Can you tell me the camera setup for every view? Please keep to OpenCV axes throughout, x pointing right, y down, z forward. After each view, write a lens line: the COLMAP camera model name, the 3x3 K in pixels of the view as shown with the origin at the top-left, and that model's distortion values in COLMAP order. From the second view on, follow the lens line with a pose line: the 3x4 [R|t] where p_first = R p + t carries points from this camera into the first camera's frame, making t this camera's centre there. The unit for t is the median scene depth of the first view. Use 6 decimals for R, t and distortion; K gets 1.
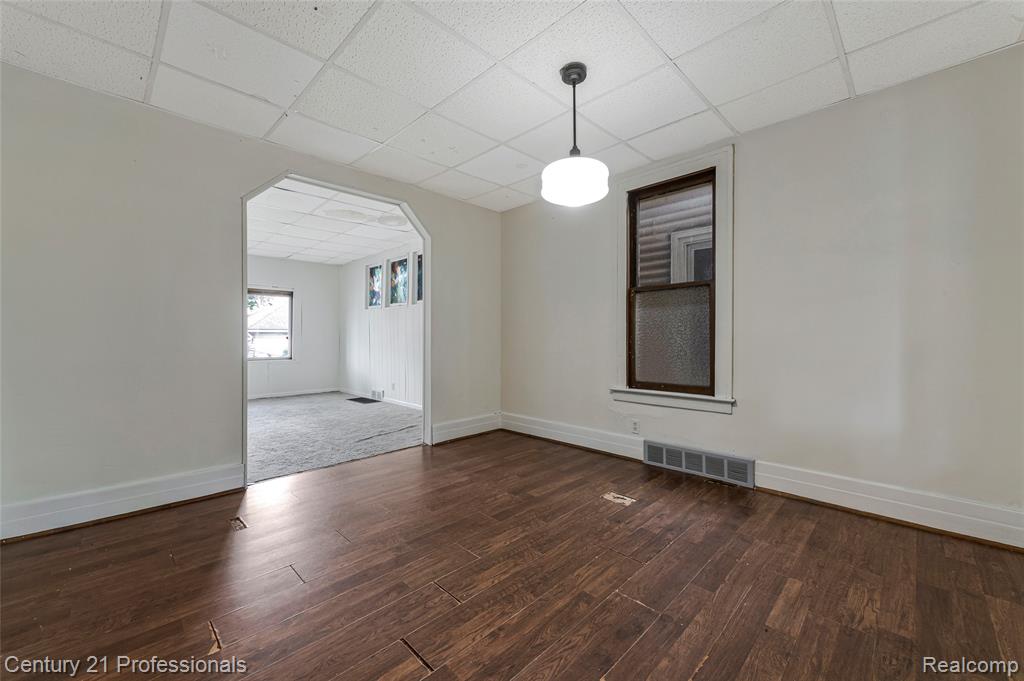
lens RADIAL K [[402.0, 0, 513.0], [0, 402.0, 337.1], [0, 0, 1]] dist [-0.001650, 0.000549]
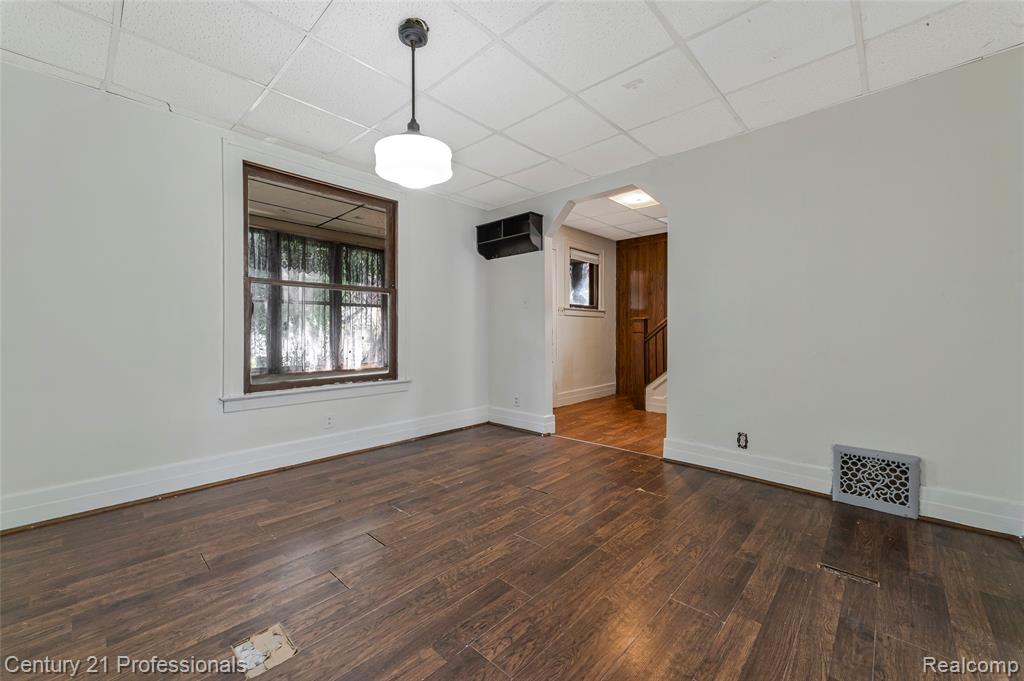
lens RADIAL K [[402.0, 0, 517.3], [0, 402.0, 332.7], [0, 0, 1]] dist [-0.001650, 0.000549]
pose [[-0.998926, 0.005160, -0.046051, -0.041369], [0.005236, 0.999985, -0.001521, 0.010399], [0.046042, -0.001760, -0.998938, 2.077618]]
